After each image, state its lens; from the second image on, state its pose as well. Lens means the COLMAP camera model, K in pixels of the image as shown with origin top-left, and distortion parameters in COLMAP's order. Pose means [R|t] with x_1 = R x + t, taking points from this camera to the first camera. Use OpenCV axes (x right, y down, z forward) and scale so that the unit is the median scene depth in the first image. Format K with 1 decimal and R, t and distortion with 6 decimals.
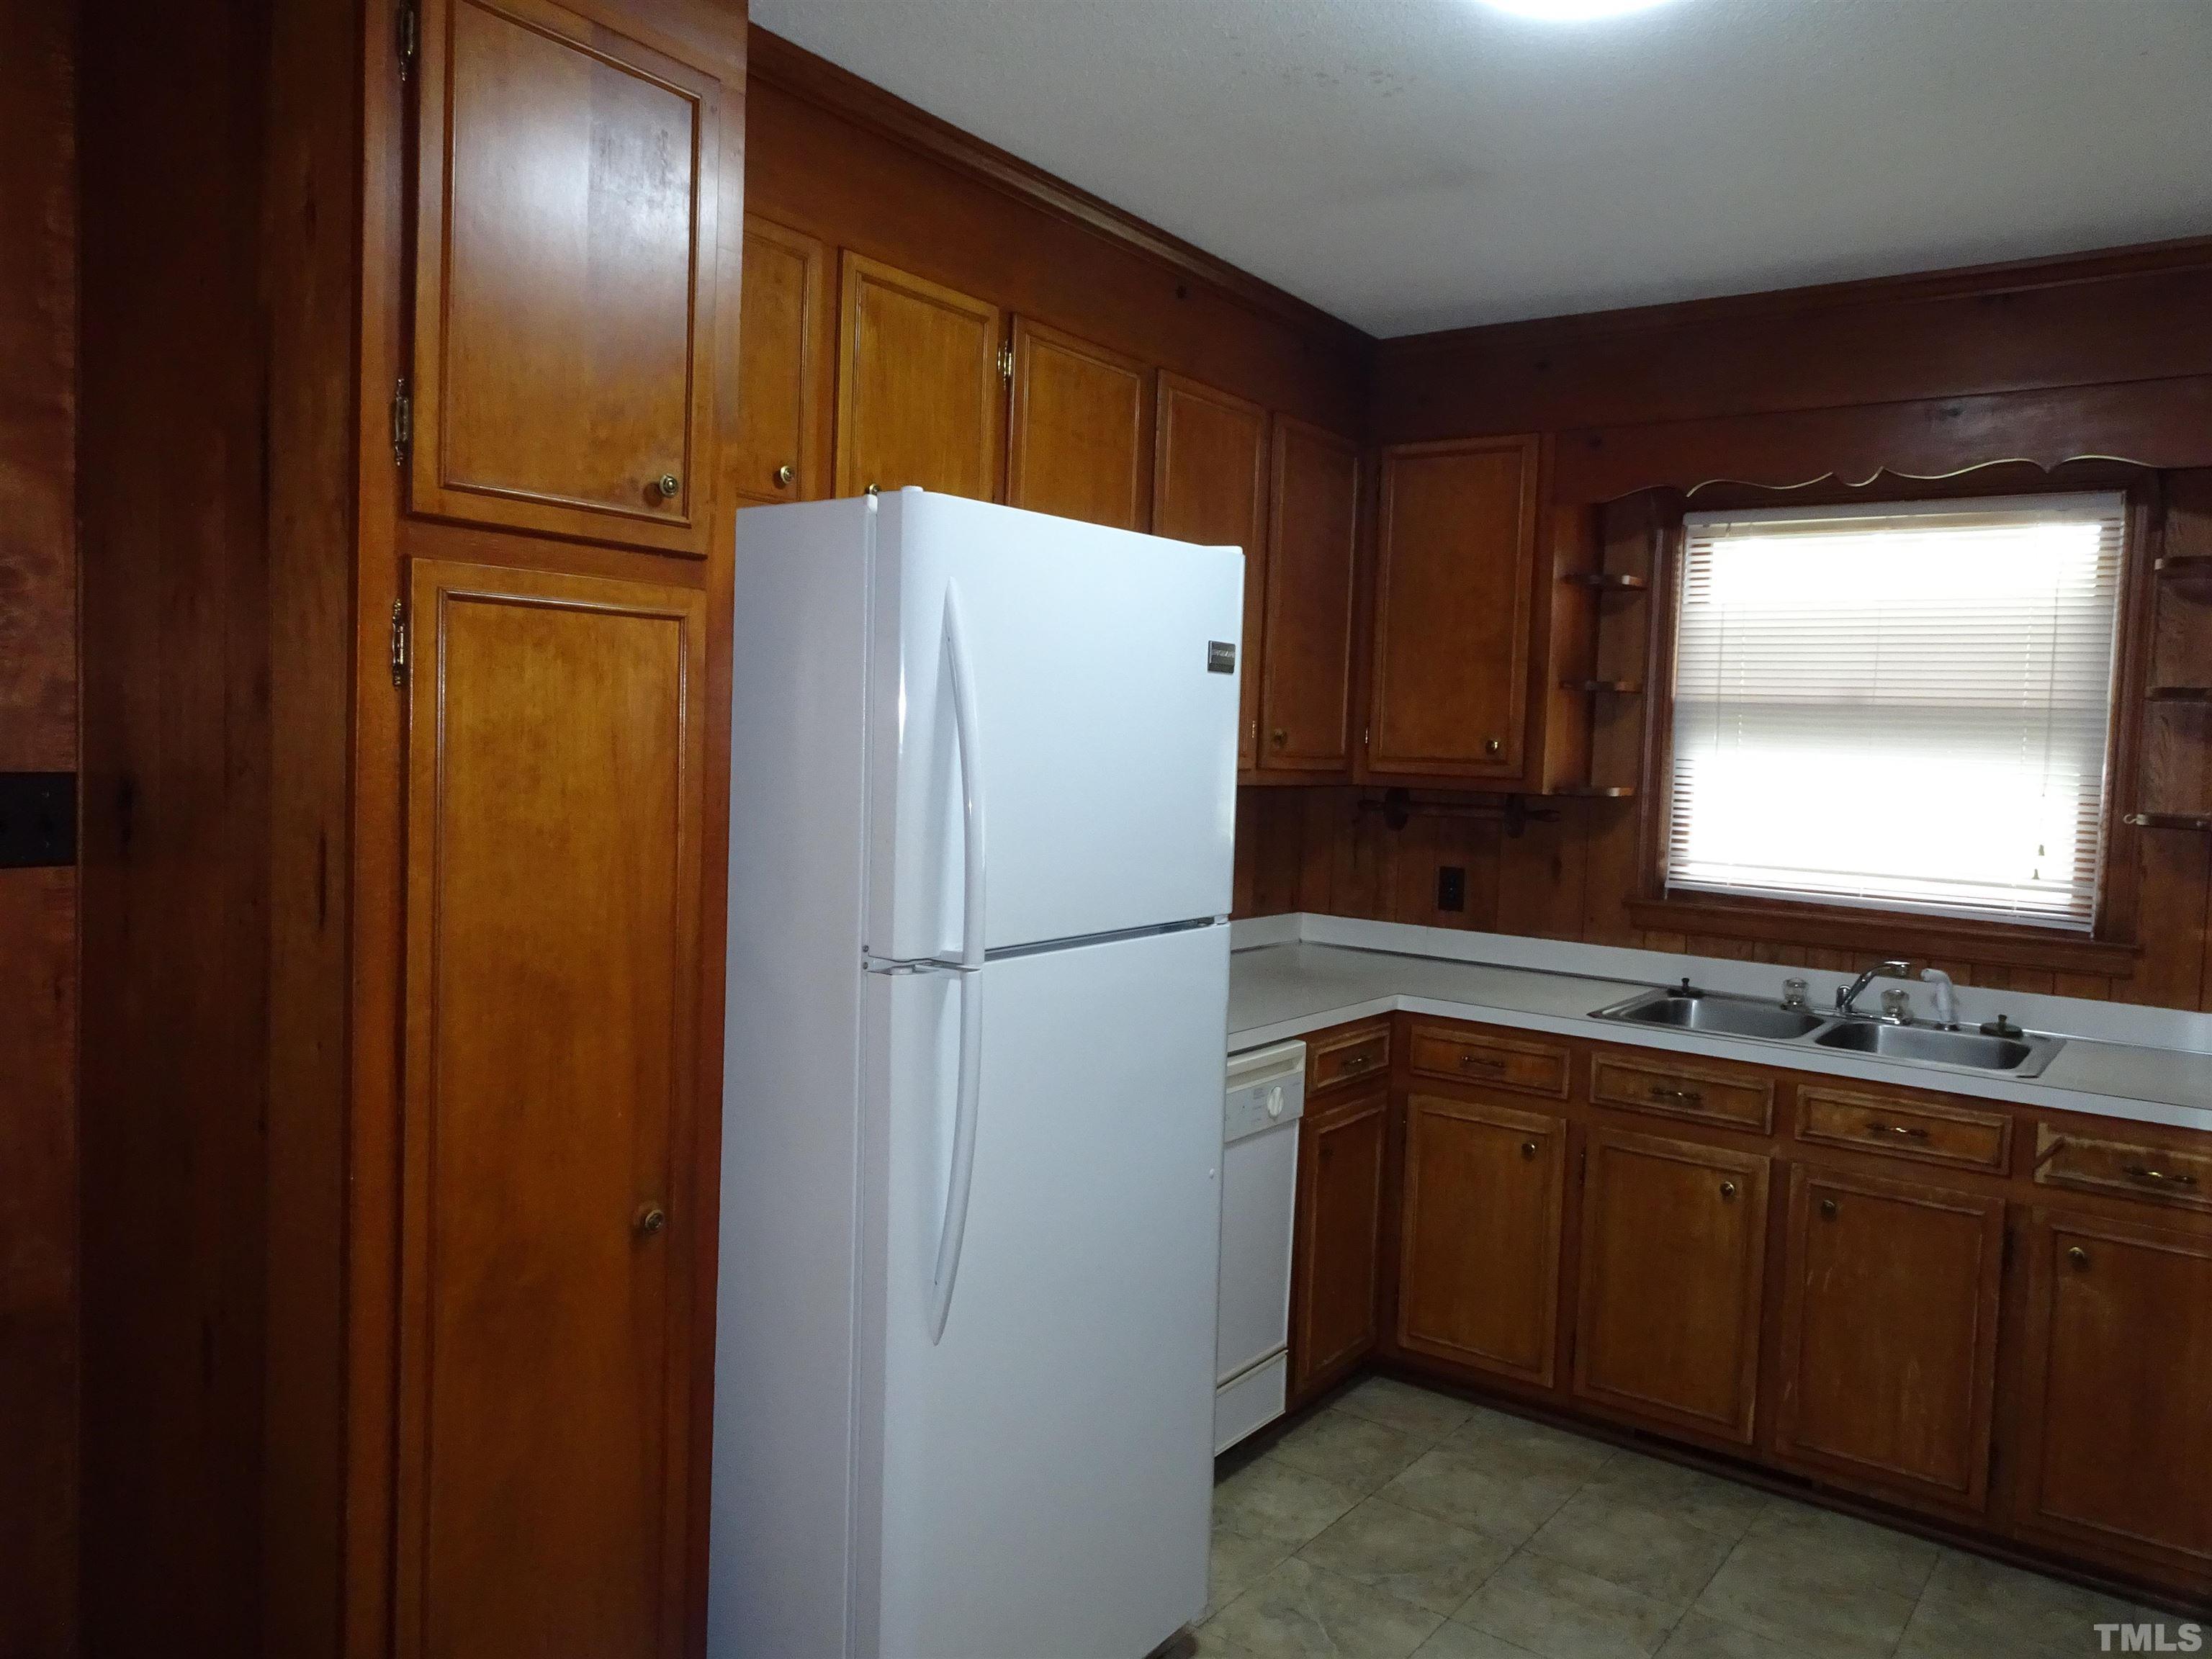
lens RADIAL K [[1598.2, 0, 1106.8], [0, 1598.2, 829.5], [0, 0, 1]] dist [0.014408, 0.003880]
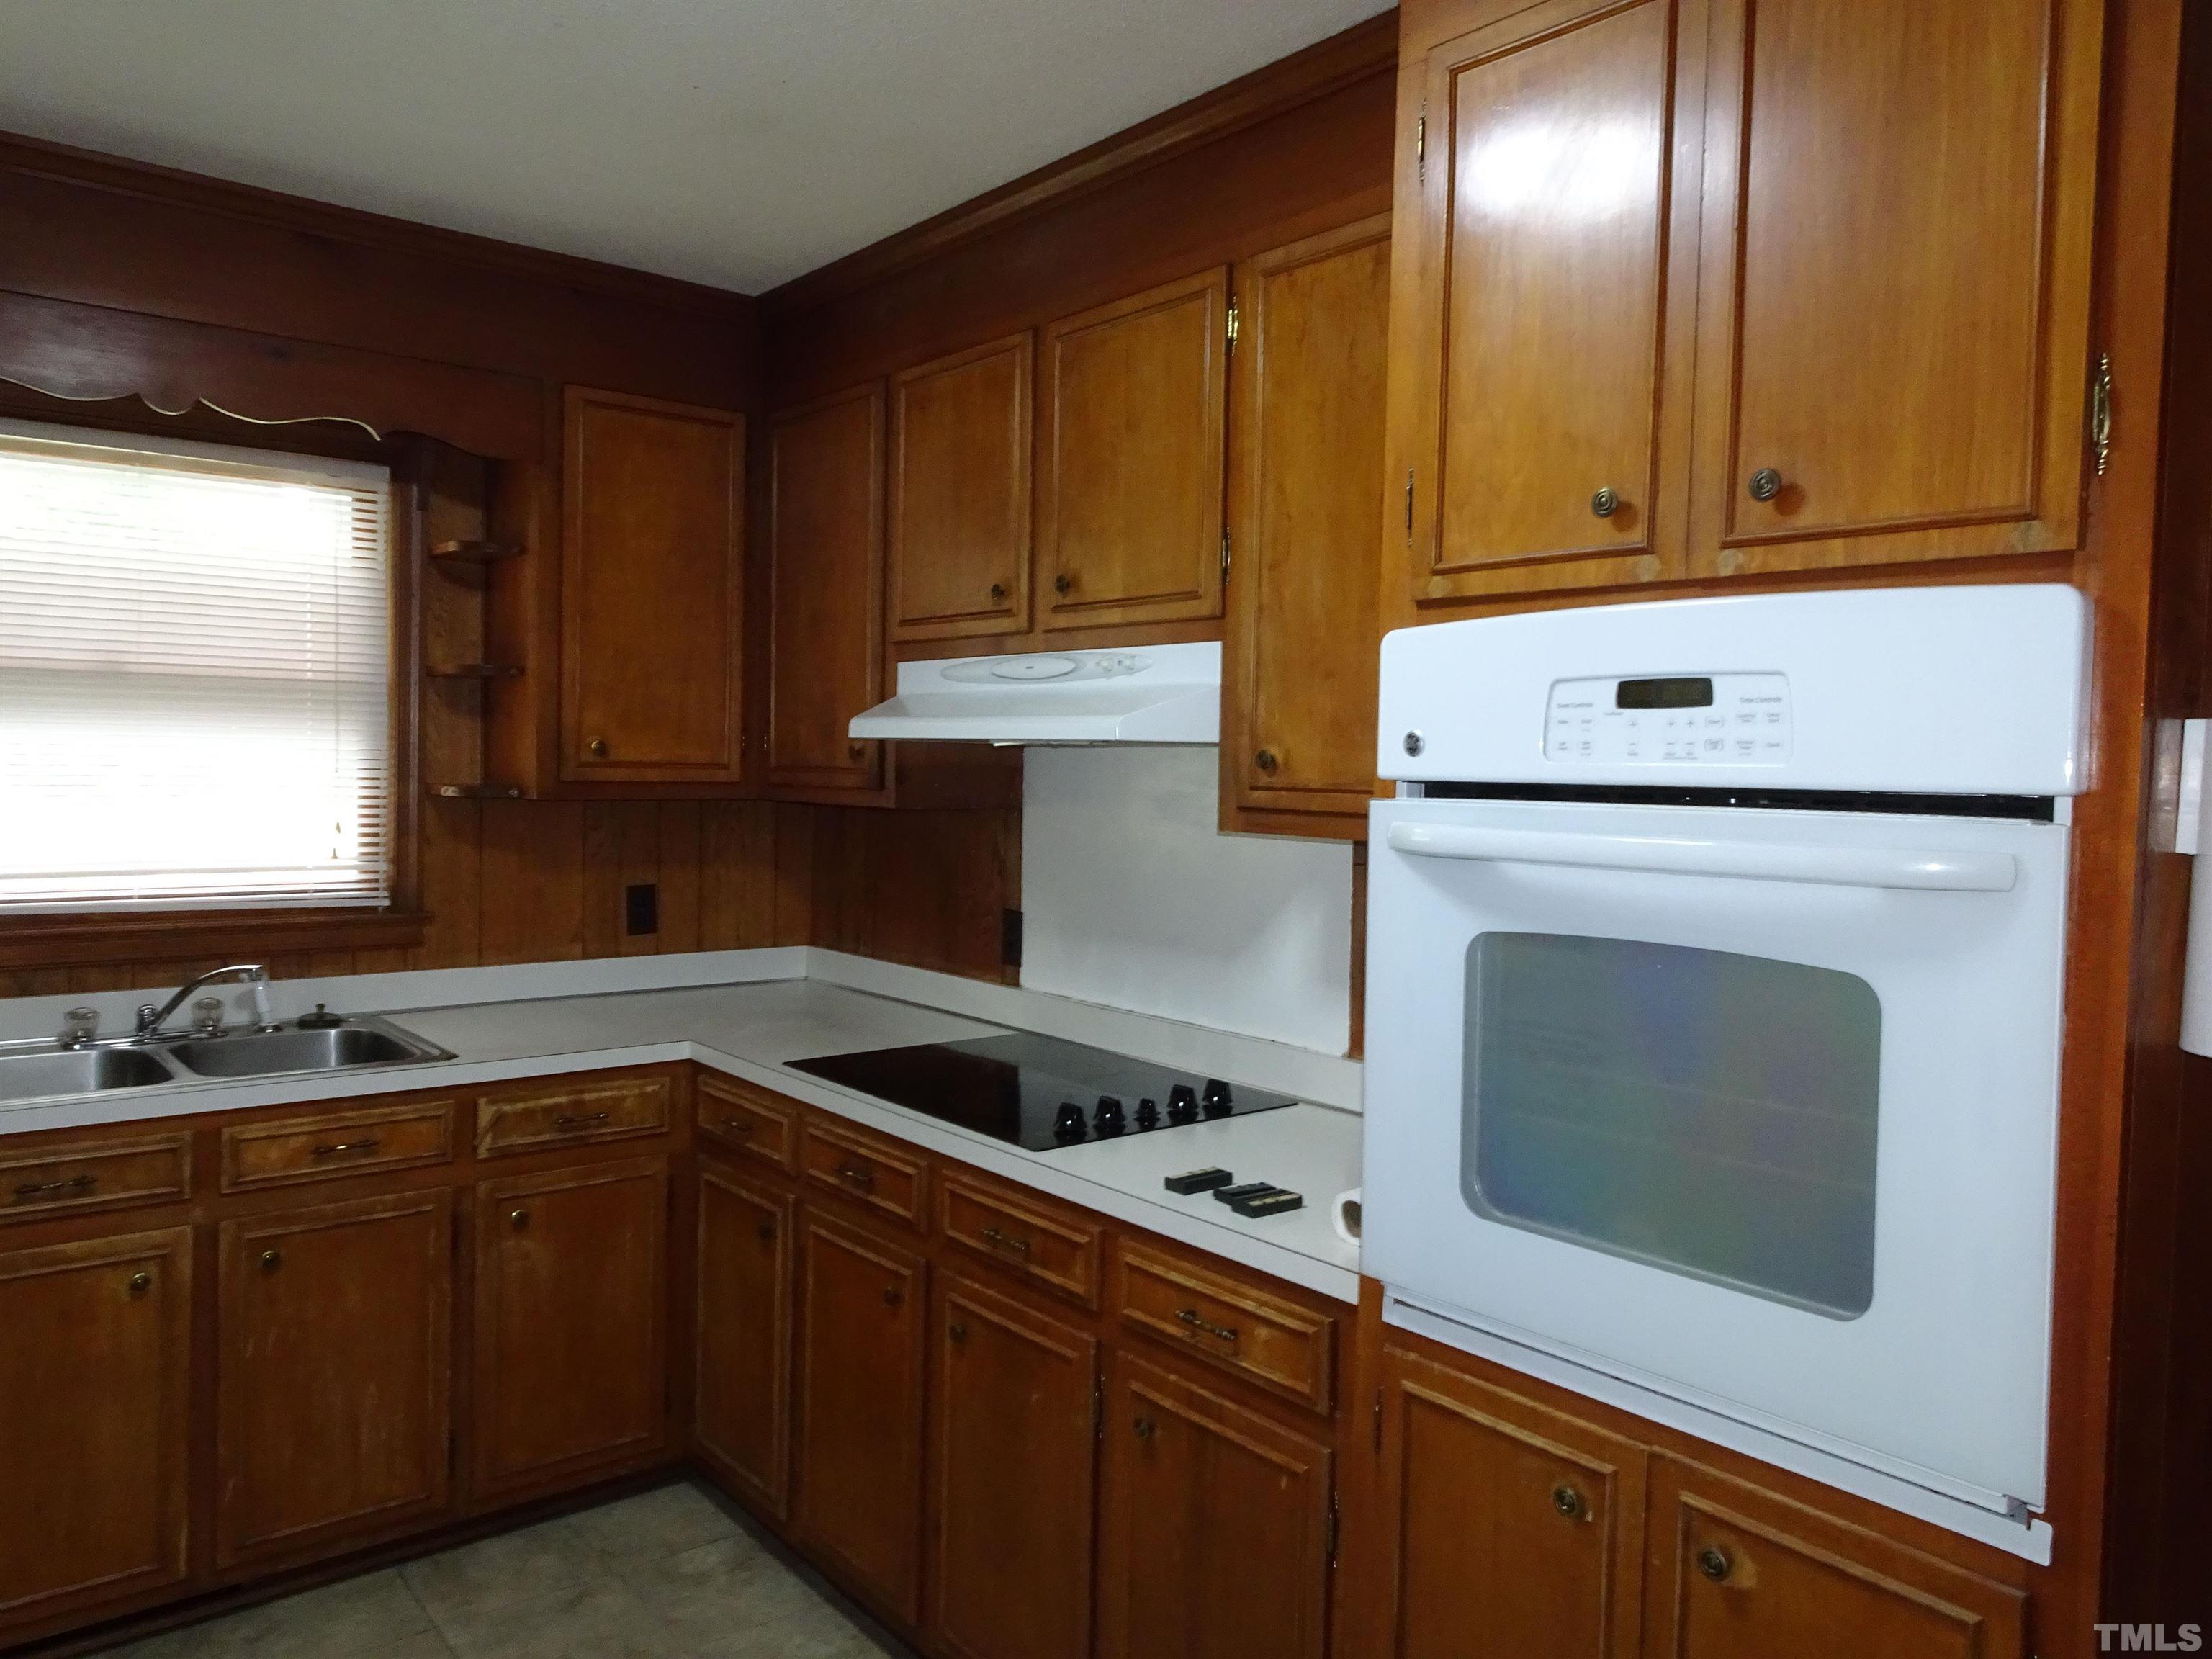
lens RADIAL K [[1598.2, 0, 1107.0], [0, 1598.2, 822.8], [0, 0, 1]] dist [0.014408, 0.003880]
pose [[0.251490, -0.074469, 0.964991, -0.245986], [0.047934, 0.996770, 0.064429, -0.031821], [-0.966672, 0.030053, 0.254248, 0.323598]]
